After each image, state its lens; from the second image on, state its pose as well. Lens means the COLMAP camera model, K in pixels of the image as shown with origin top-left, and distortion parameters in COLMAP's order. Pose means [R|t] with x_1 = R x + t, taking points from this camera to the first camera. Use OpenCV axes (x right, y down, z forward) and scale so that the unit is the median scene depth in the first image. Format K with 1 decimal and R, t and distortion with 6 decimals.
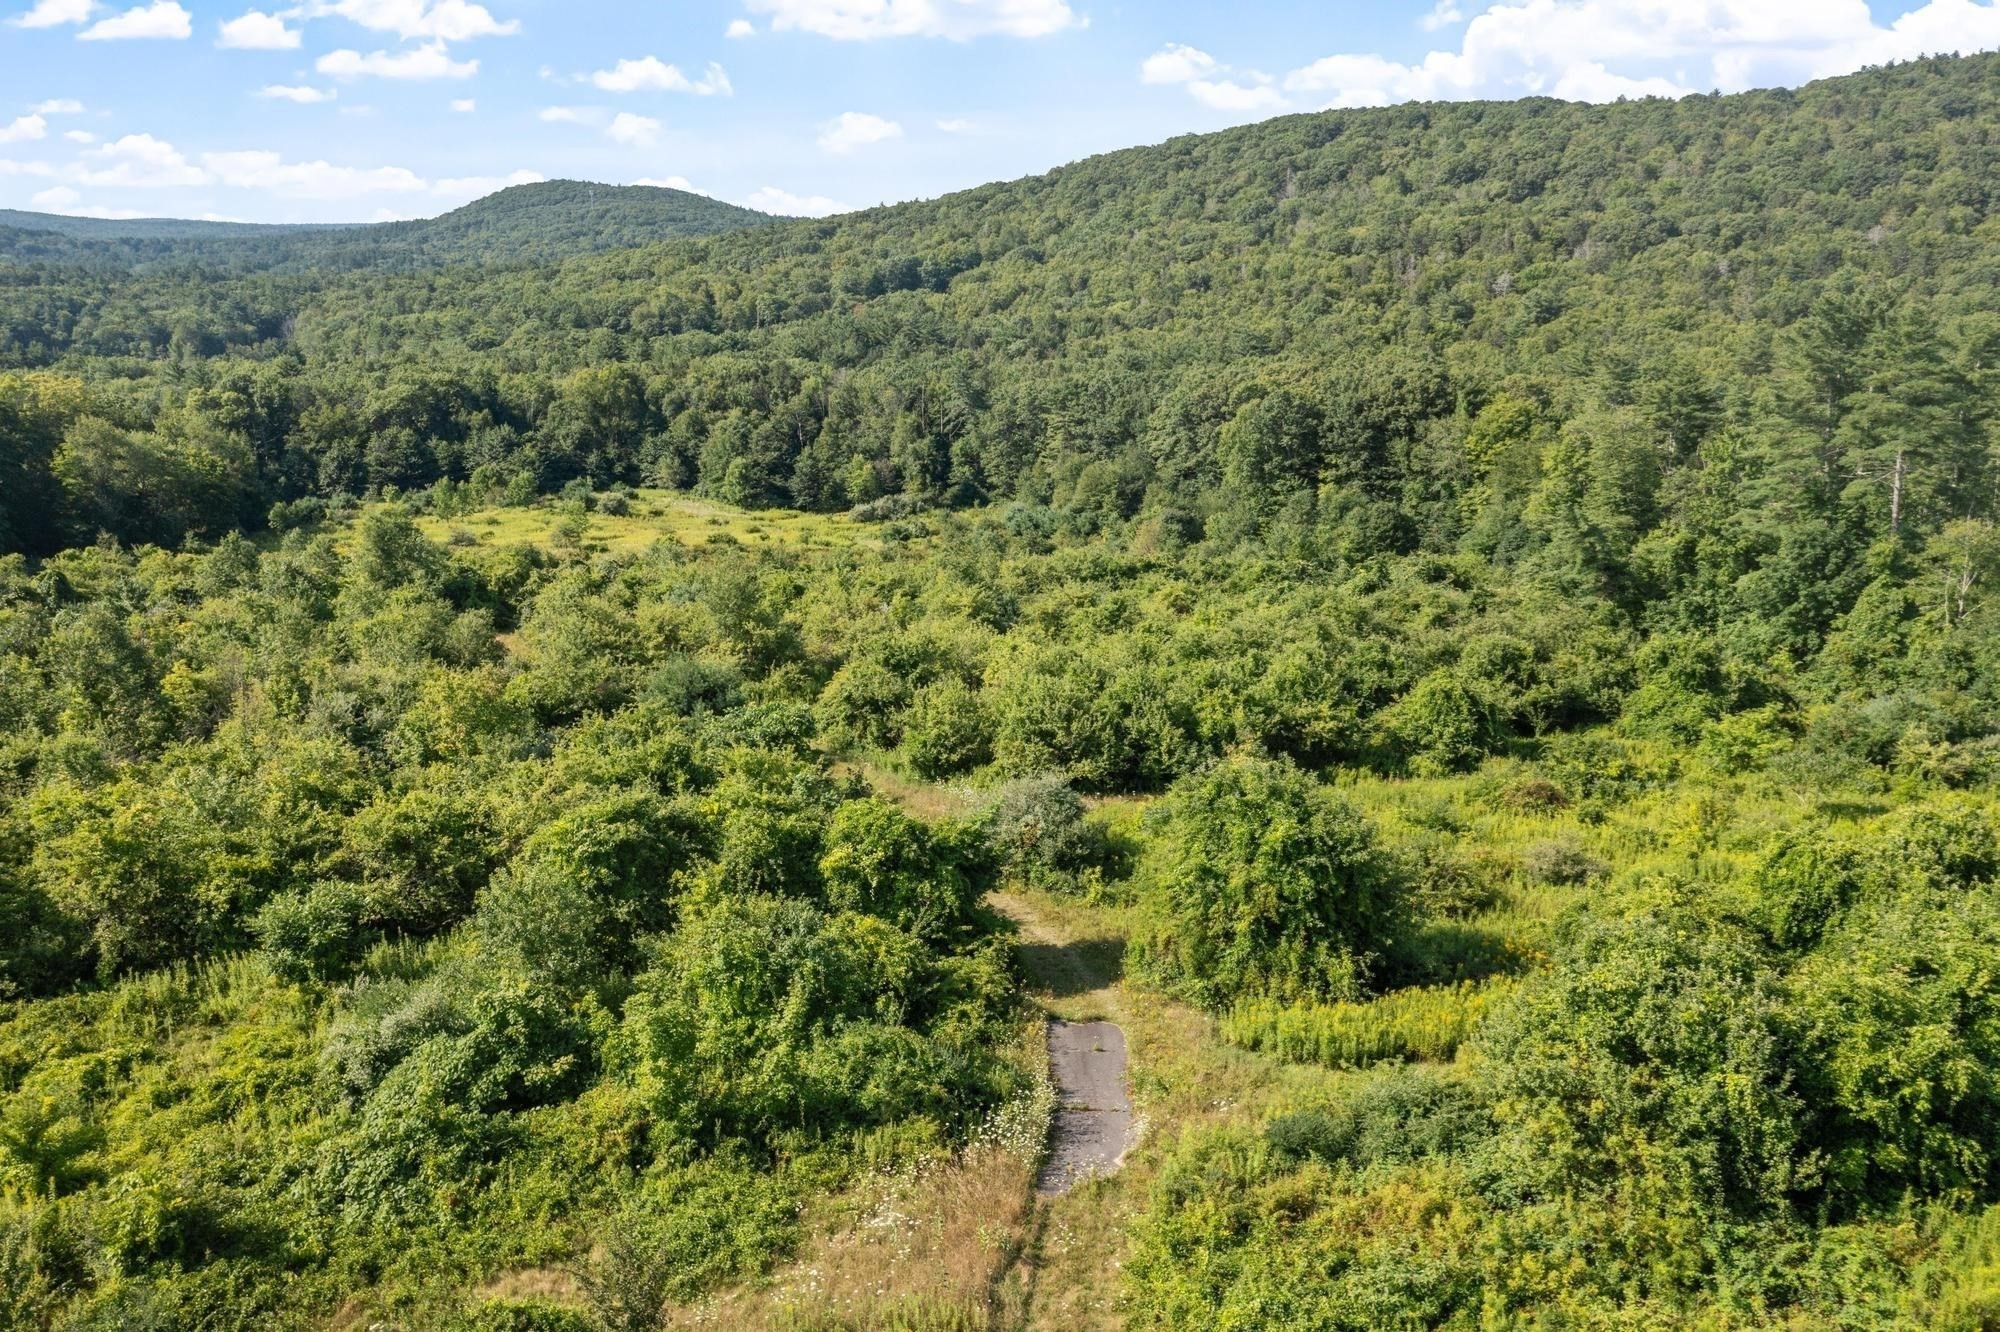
lens RADIAL K [[1580.3, 0, 994.3], [0, 1580.3, 663.6], [0, 0, 1]] dist [0.004318, -0.000574]
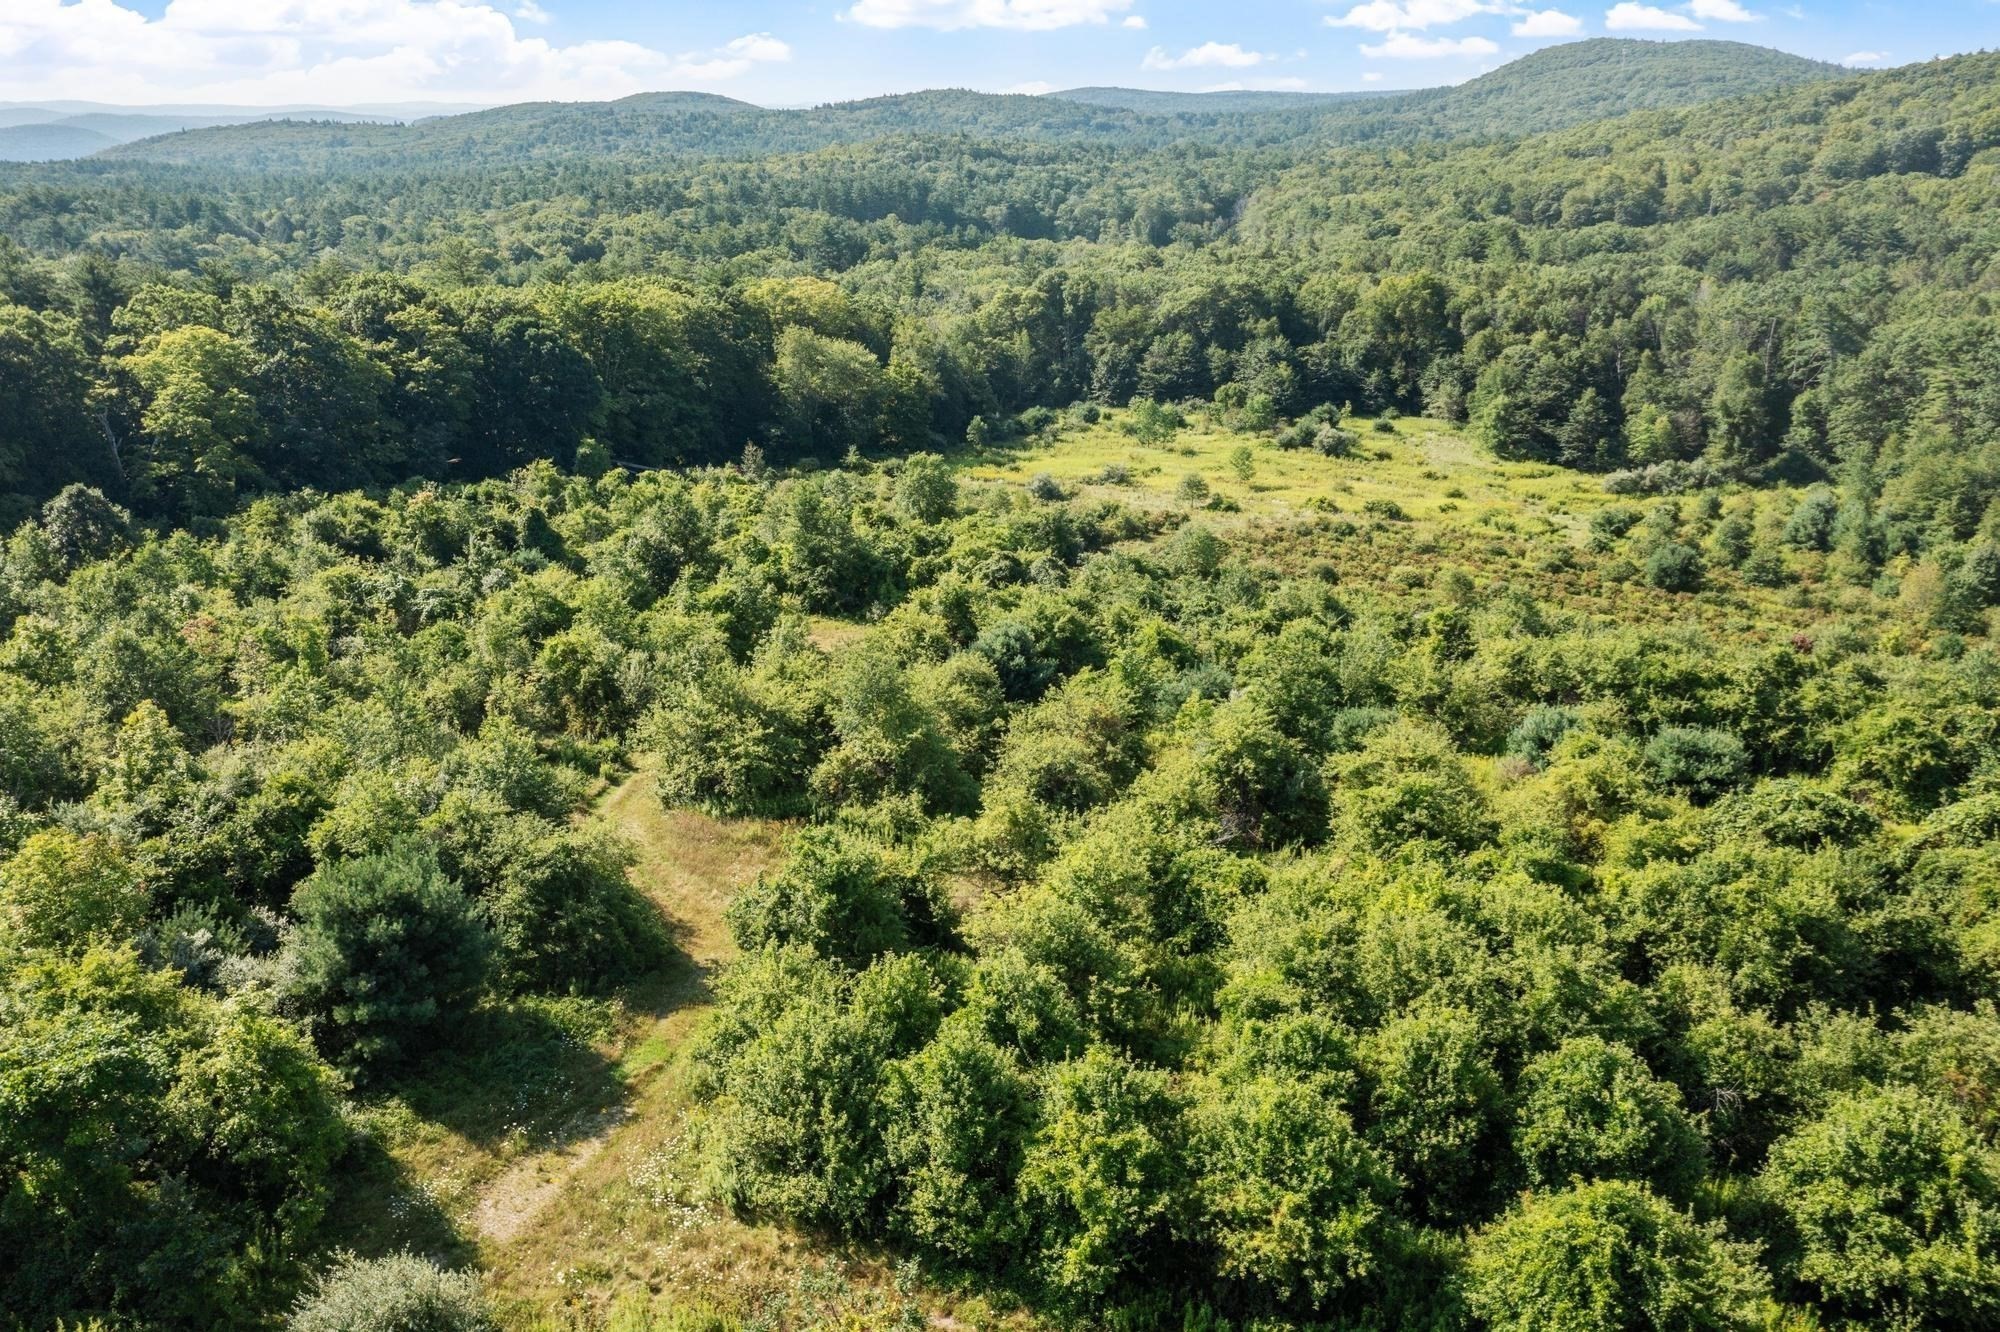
lens RADIAL K [[1580.3, 0, 1002.9], [0, 1580.3, 668.3], [0, 0, 1]] dist [0.004318, -0.000574]
pose [[0.816886, 0.173209, -0.550178, 0.099873], [-0.127782, 0.984490, 0.120214, -0.049765], [0.562466, -0.027898, 0.826349, 0.136859]]
